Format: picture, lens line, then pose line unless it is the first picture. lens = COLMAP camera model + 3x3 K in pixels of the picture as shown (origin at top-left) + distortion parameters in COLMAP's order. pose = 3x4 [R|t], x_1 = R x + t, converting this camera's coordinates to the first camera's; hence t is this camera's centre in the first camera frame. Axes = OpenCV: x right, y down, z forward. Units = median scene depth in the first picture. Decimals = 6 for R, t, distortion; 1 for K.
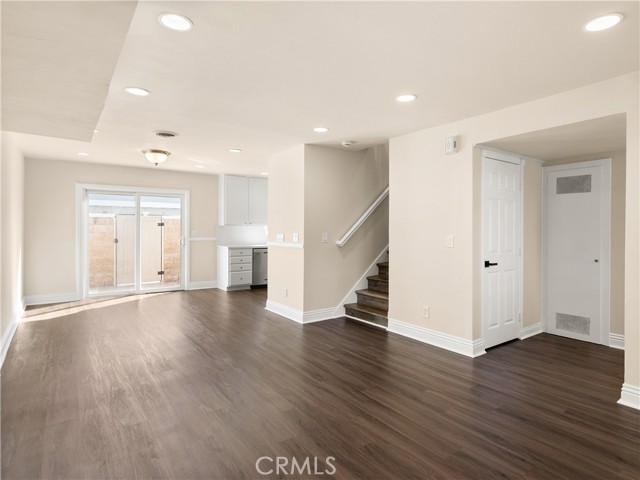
lens RADIAL K [[359.7, 0, 325.1], [0, 359.7, 235.9], [0, 0, 1]] dist [0.005735, -0.001211]
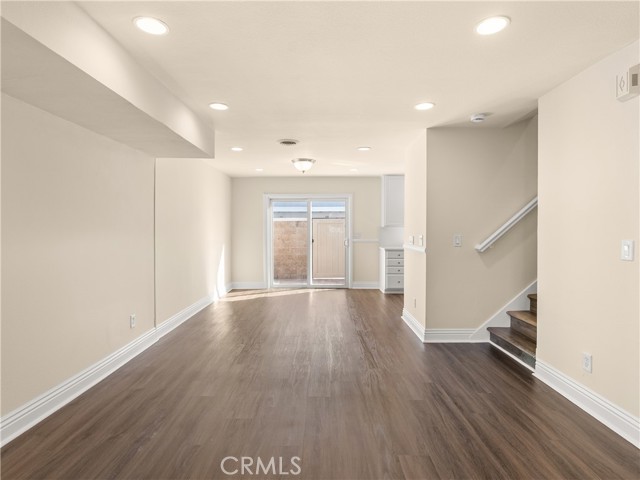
lens RADIAL K [[345.7, 0, 320.2], [0, 345.7, 237.1], [0, 0, 1]] dist [0.001245, -0.000157]
pose [[0.803274, 0.006574, -0.595573, 0.189026], [-0.006312, 0.999977, 0.002525, -0.002437], [0.595576, 0.001731, 0.803297, 0.173030]]
